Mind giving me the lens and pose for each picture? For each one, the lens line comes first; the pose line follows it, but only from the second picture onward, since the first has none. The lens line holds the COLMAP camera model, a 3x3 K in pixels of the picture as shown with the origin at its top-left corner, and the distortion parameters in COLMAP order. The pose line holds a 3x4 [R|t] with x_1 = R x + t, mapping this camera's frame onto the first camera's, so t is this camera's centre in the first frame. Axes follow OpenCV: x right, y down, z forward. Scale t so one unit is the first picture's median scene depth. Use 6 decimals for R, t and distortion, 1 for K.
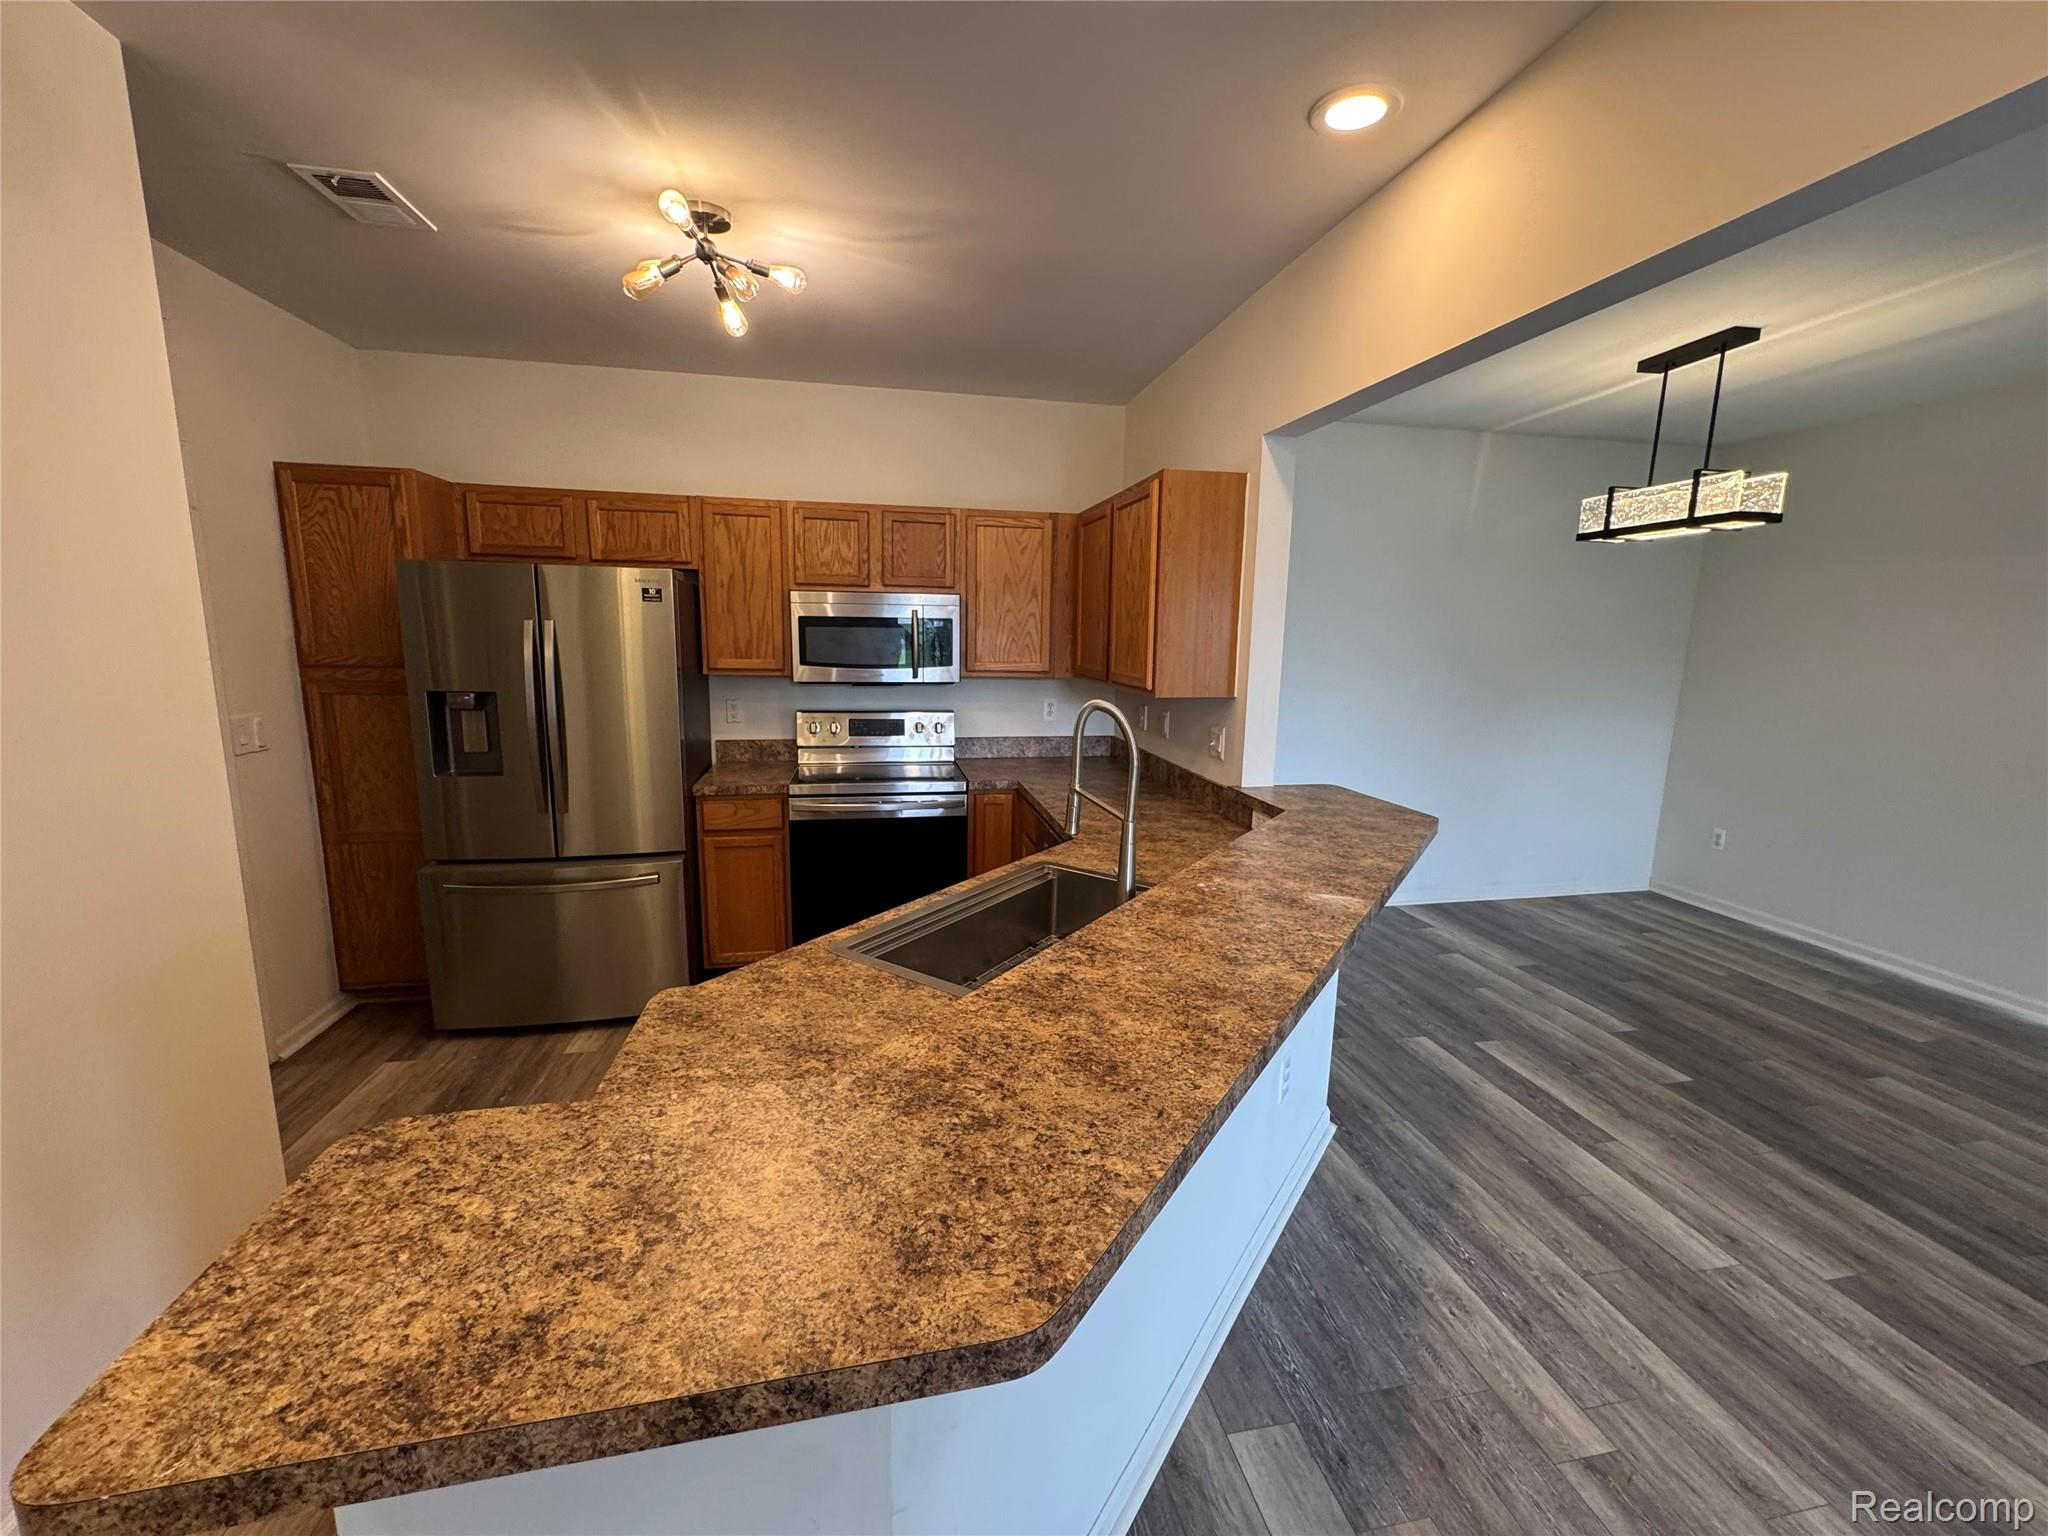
lens RADIAL K [[817.5, 0, 1028.1], [0, 817.5, 769.3], [0, 0, 1]] dist [-0.005361, 0.000752]
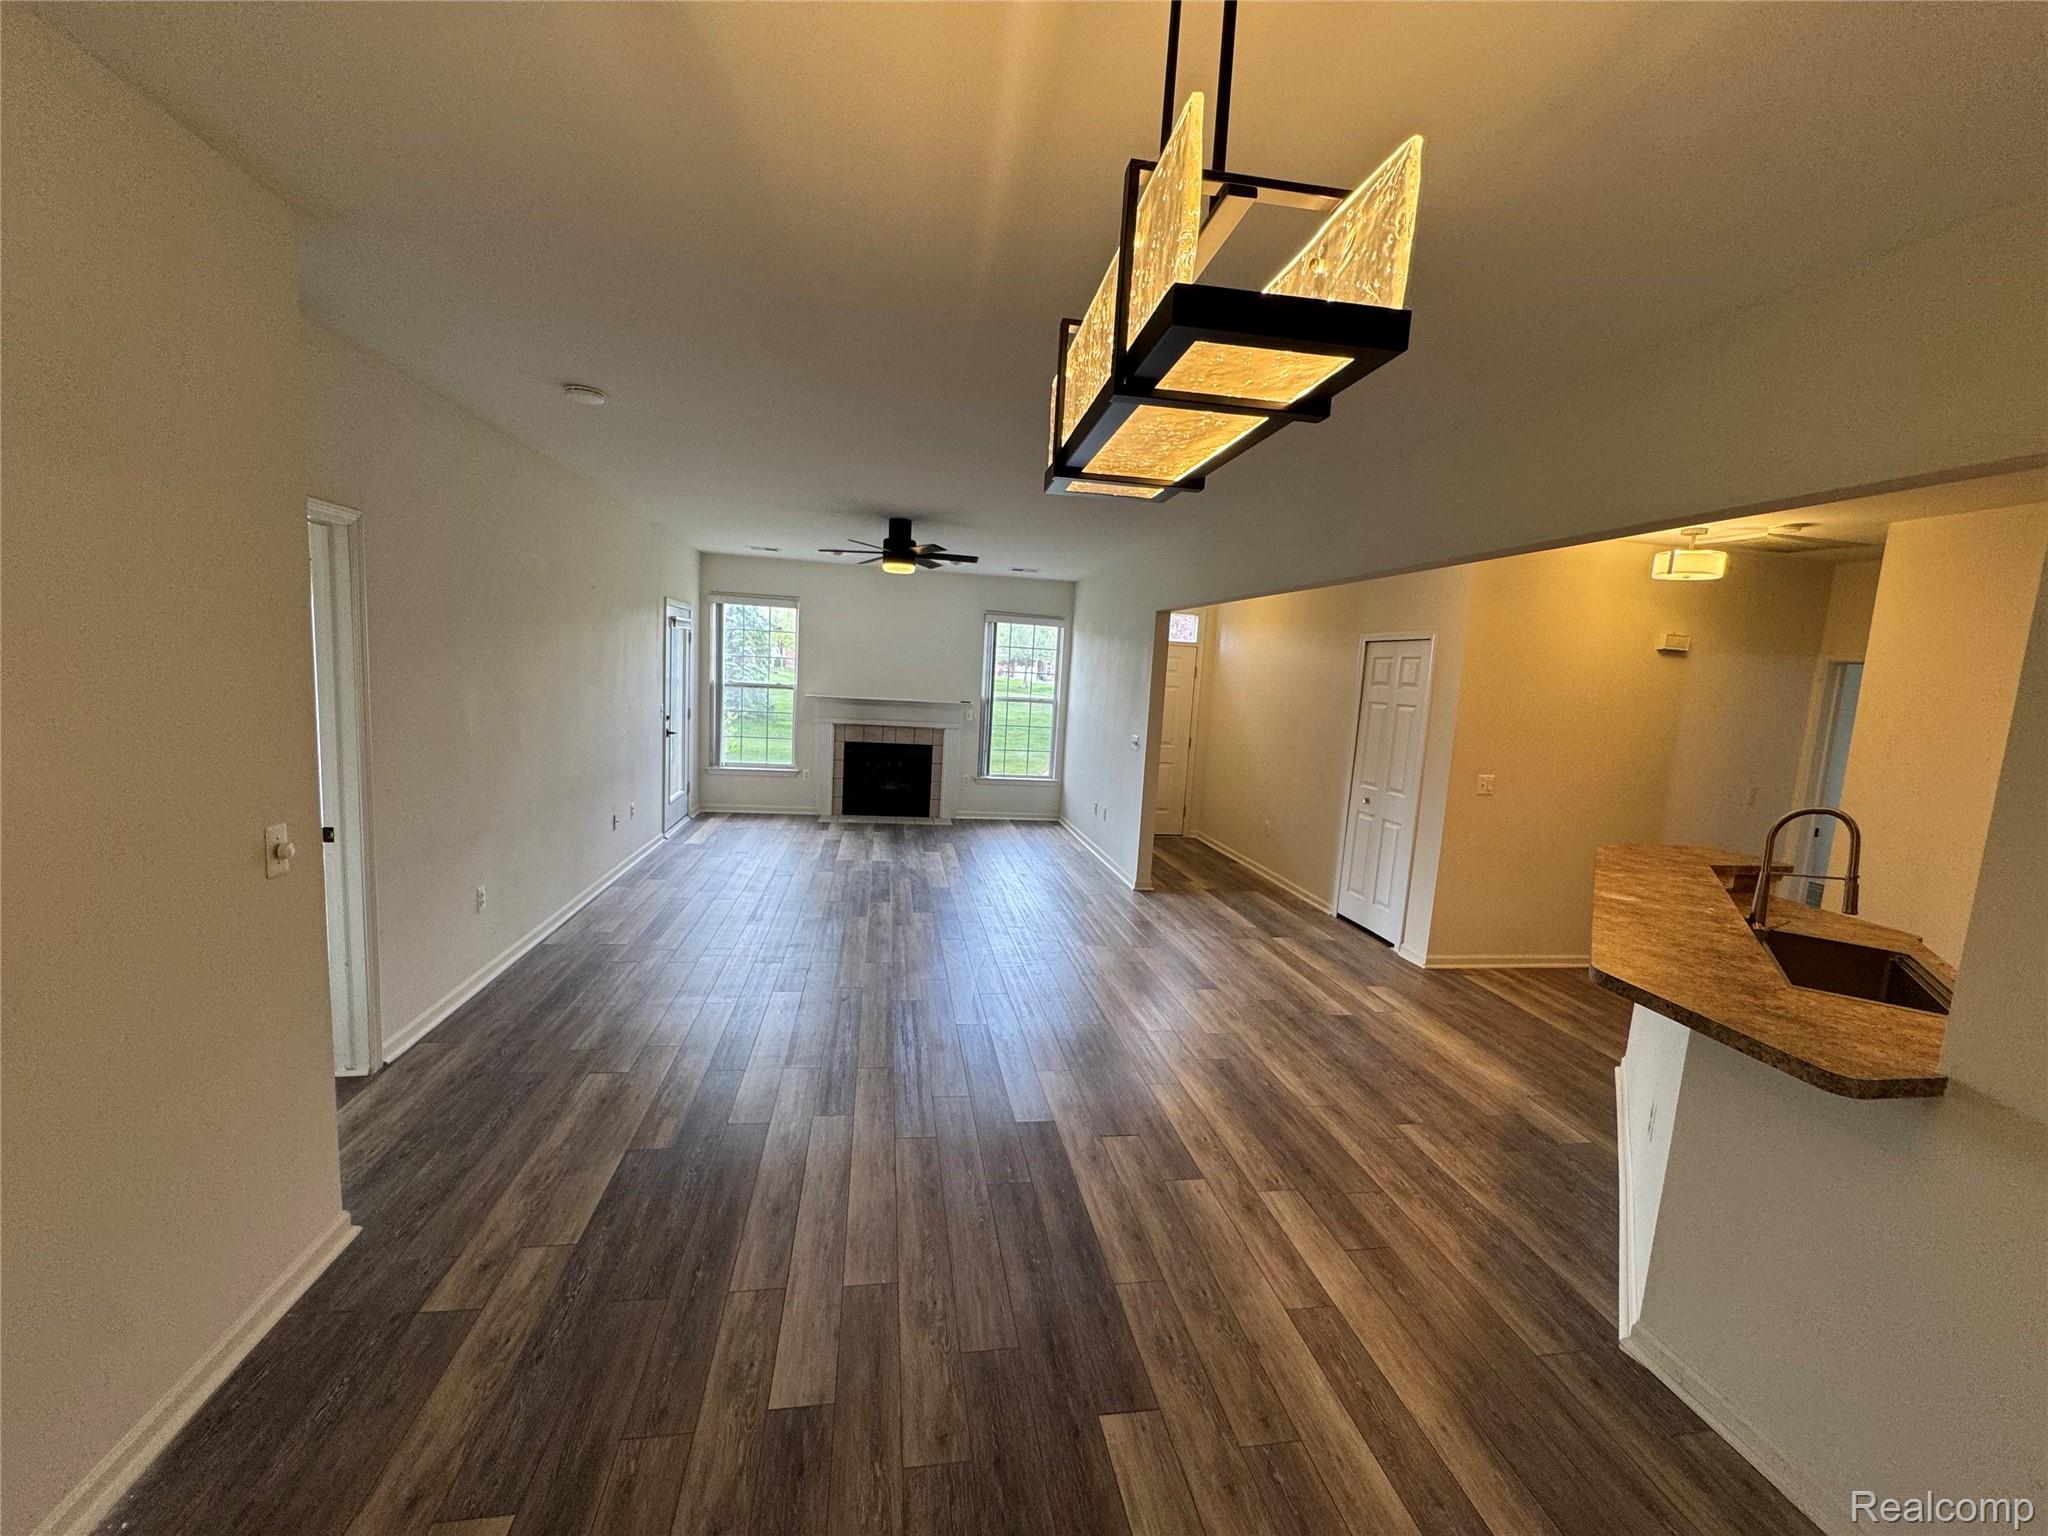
lens RADIAL K [[817.5, 0, 1032.9], [0, 817.5, 768.1], [0, 0, 1]] dist [-0.005361, 0.000752]
pose [[-0.996696, -0.080564, 0.010337, 0.889894], [-0.074103, 0.954029, 0.290408, -0.279190], [-0.033258, 0.288683, -0.956847, 1.443939]]
